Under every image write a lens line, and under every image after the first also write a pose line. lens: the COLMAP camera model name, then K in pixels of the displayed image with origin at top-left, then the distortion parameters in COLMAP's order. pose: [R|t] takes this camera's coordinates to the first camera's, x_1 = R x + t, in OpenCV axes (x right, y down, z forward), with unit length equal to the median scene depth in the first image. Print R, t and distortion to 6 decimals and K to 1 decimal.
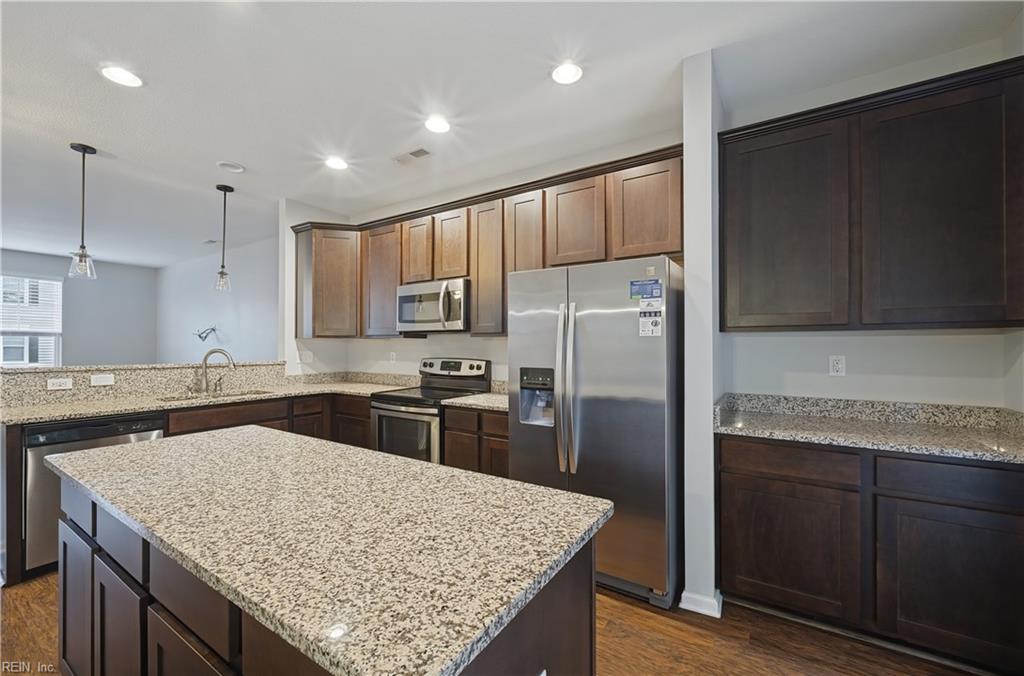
lens RADIAL K [[408.9, 0, 510.1], [0, 408.9, 344.9], [0, 0, 1]] dist [-0.002436, -0.000455]
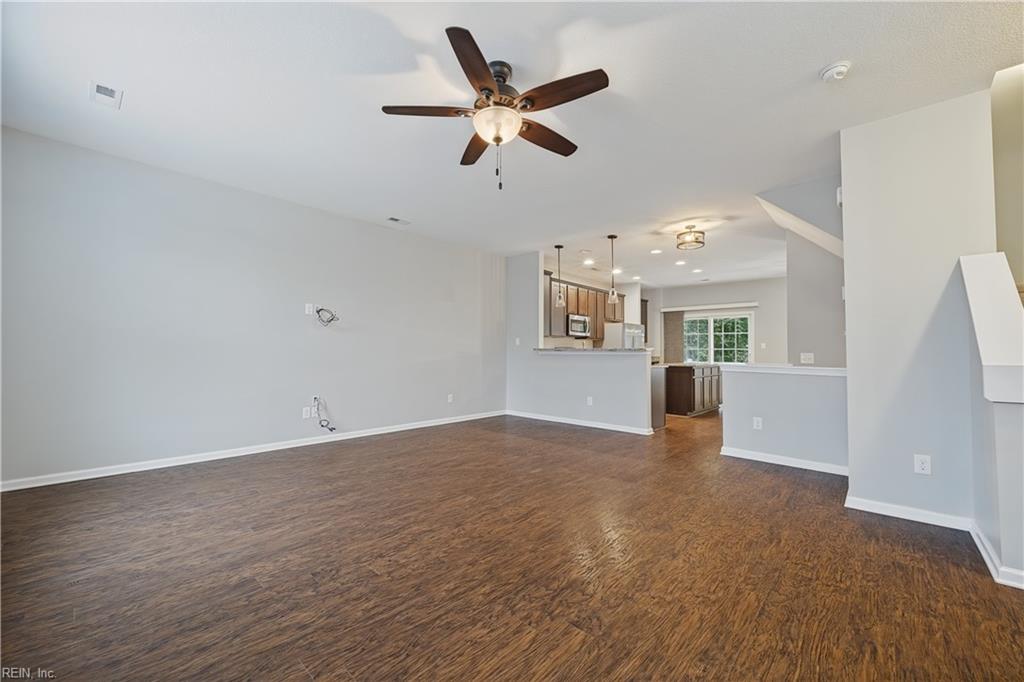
lens RADIAL K [[408.9, 0, 512.5], [0, 408.9, 340.3], [0, 0, 1]] dist [-0.002436, -0.000455]
pose [[0.171970, 0.025211, 0.984780, -2.731654], [-0.010562, 0.999662, -0.023748, 0.058633], [-0.985046, -0.006318, 0.172178, 0.985185]]
